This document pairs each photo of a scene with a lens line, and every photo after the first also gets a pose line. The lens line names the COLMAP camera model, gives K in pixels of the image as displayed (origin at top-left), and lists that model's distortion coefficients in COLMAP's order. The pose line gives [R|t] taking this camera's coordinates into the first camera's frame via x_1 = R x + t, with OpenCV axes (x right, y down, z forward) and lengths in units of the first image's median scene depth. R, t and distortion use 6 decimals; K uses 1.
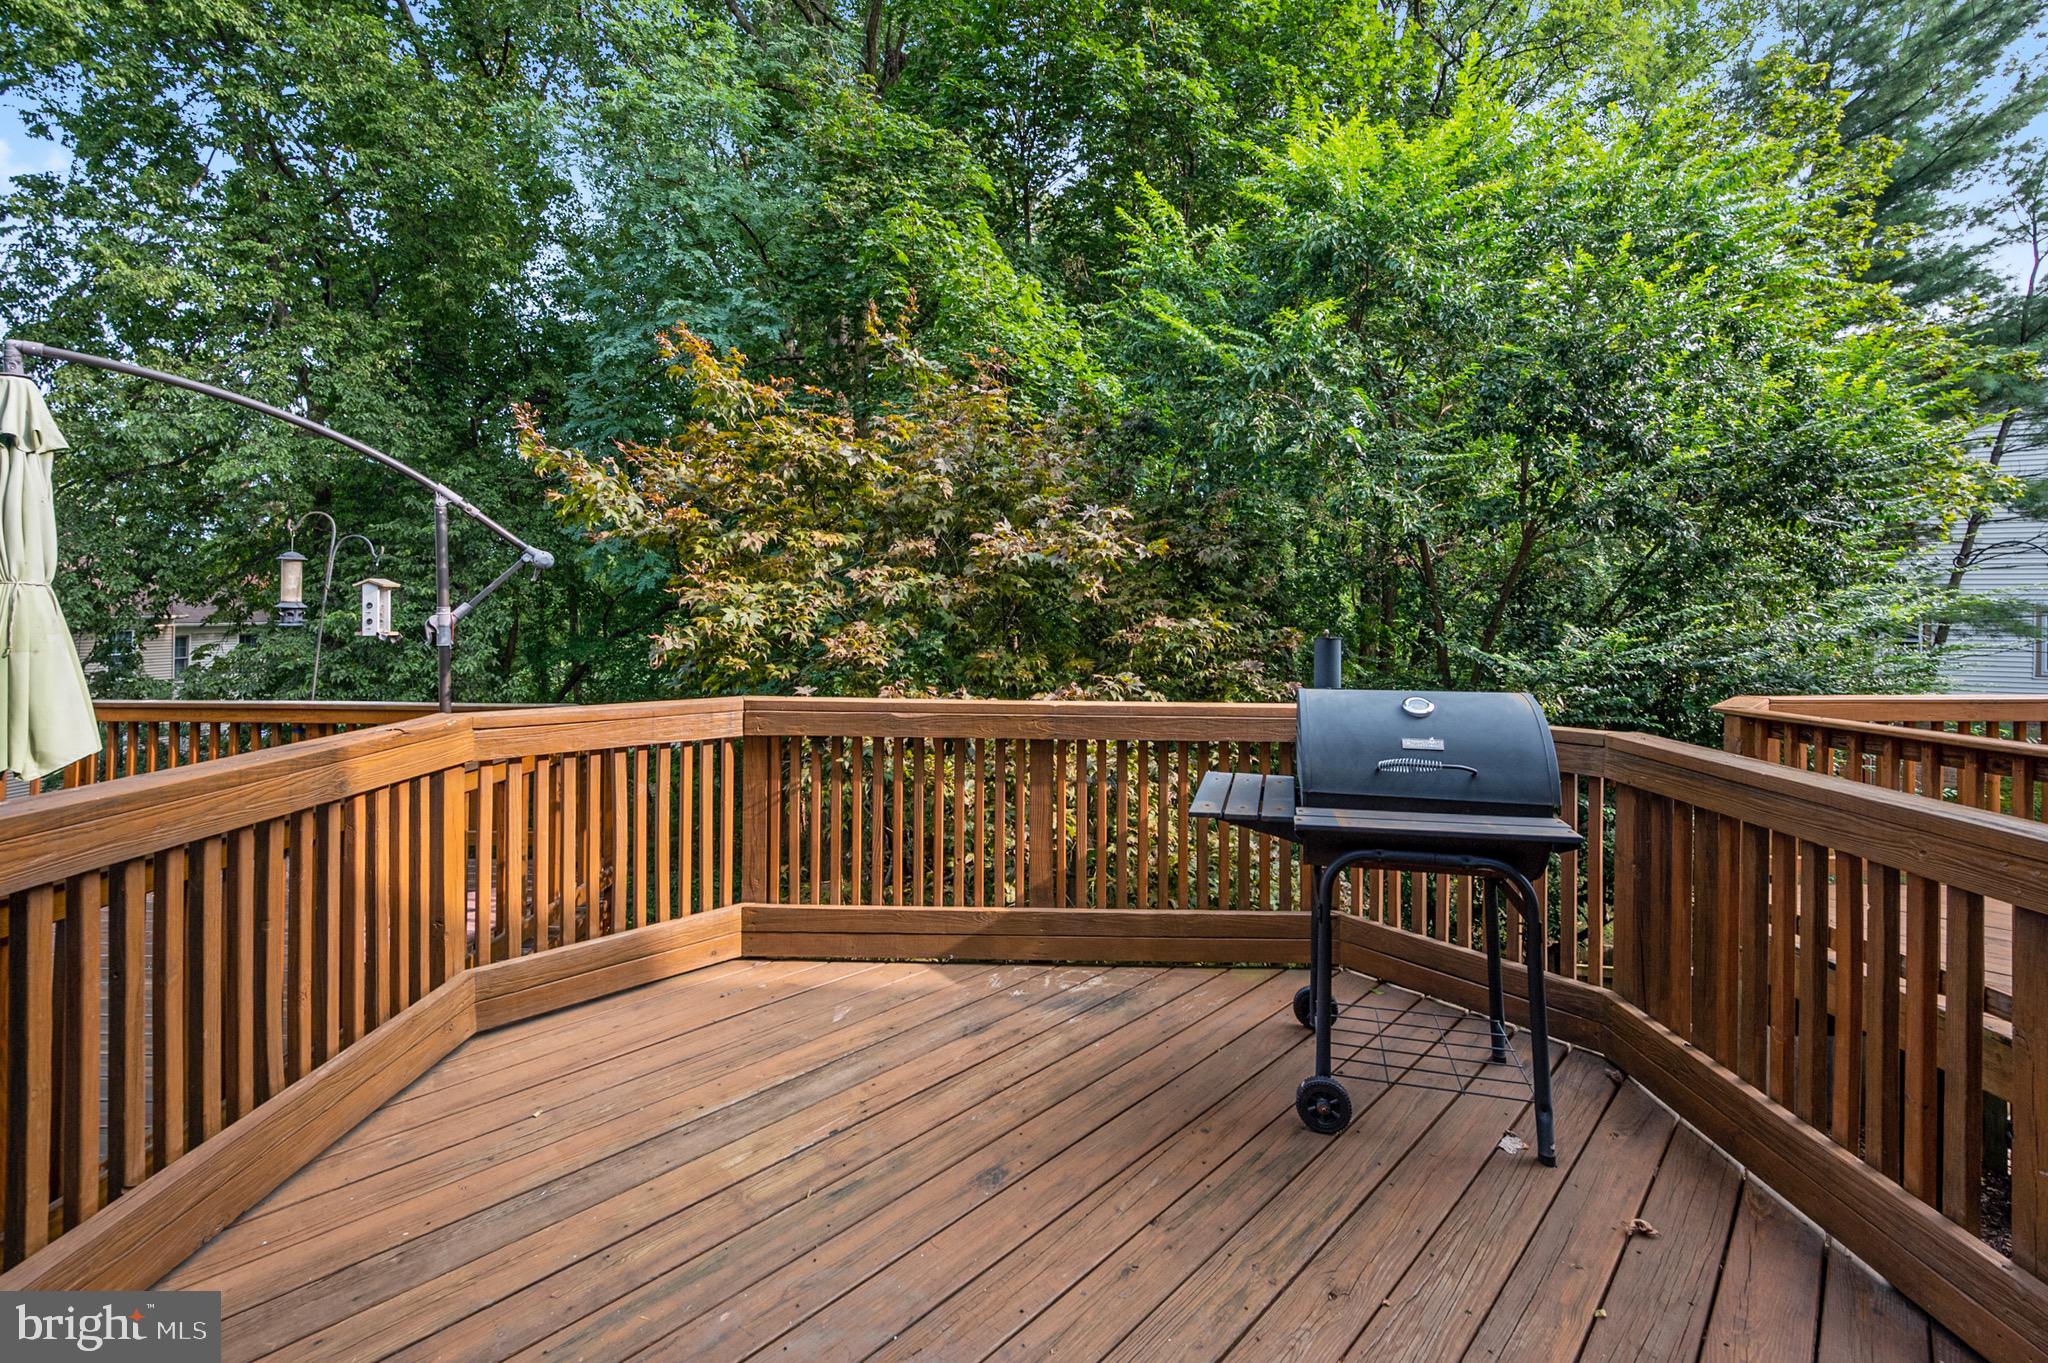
lens RADIAL K [[827.1, 0, 1020.8], [0, 827.1, 623.3], [0, 0, 1]] dist [-0.001427, 0.000516]
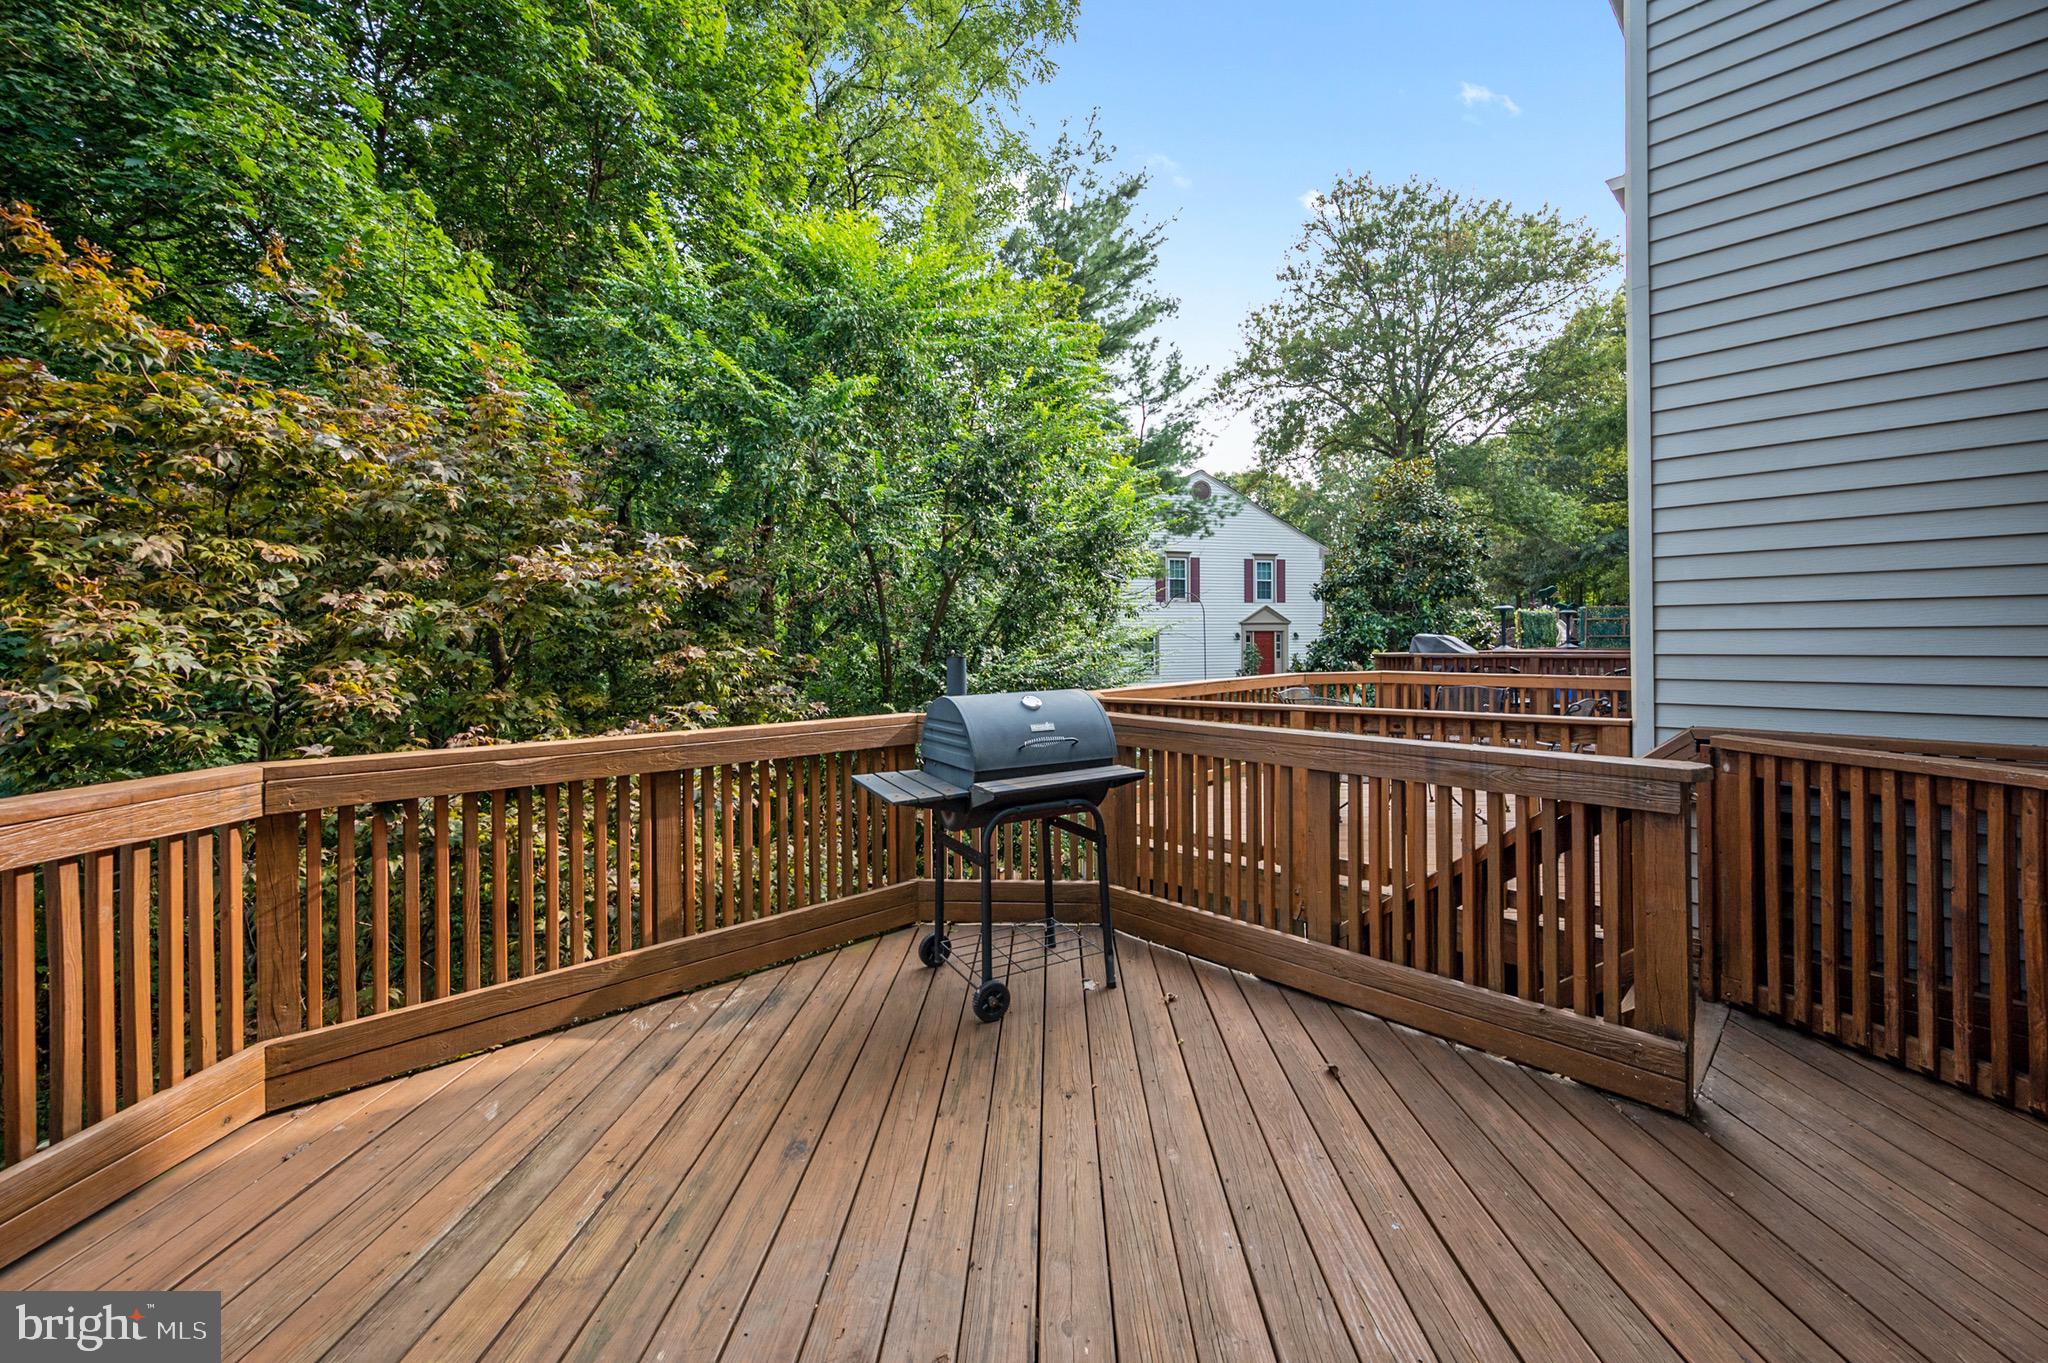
lens RADIAL K [[827.1, 0, 1015.9], [0, 827.1, 668.2], [0, 0, 1]] dist [-0.001427, 0.000516]
pose [[0.722913, -0.039341, 0.689818, -0.346223], [0.028401, 0.999226, 0.027222, 0.002495], [-0.690355, -0.000088, 0.723471, -0.002527]]
